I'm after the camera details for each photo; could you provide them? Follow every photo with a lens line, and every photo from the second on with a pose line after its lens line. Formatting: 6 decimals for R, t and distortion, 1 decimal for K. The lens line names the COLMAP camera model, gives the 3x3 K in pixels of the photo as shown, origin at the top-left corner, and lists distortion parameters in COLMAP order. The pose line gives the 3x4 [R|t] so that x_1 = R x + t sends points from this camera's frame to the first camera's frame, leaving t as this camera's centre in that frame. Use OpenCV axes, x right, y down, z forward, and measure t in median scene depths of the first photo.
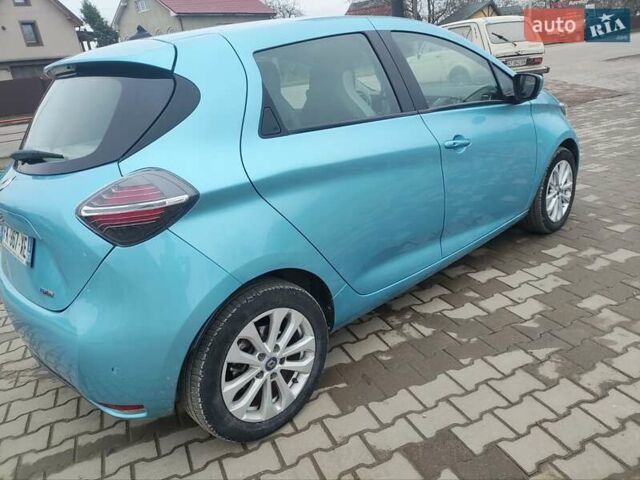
lens RADIAL K [[491.2, 0, 325.8], [0, 491.2, 241.8], [0, 0, 1]] dist [0.050203, -0.044890]
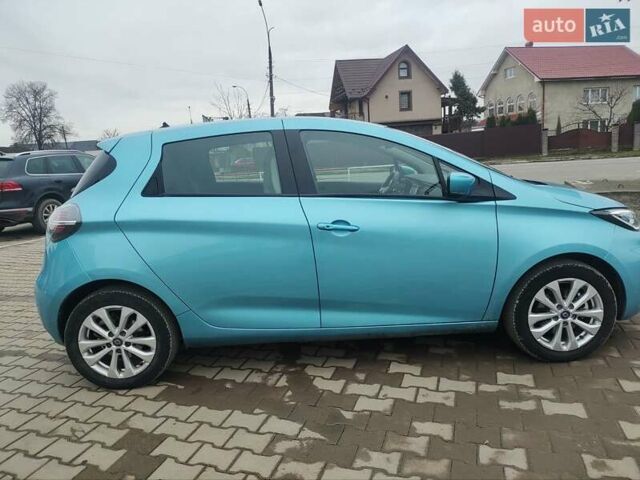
lens RADIAL K [[491.2, 0, 318.9], [0, 491.2, 239.2], [0, 0, 1]] dist [0.050203, -0.044890]
pose [[0.722054, 0.185384, -0.666536, 0.949294], [-0.258798, 0.965860, -0.011720, -0.145992], [0.641608, 0.180960, 0.745381, 0.151147]]
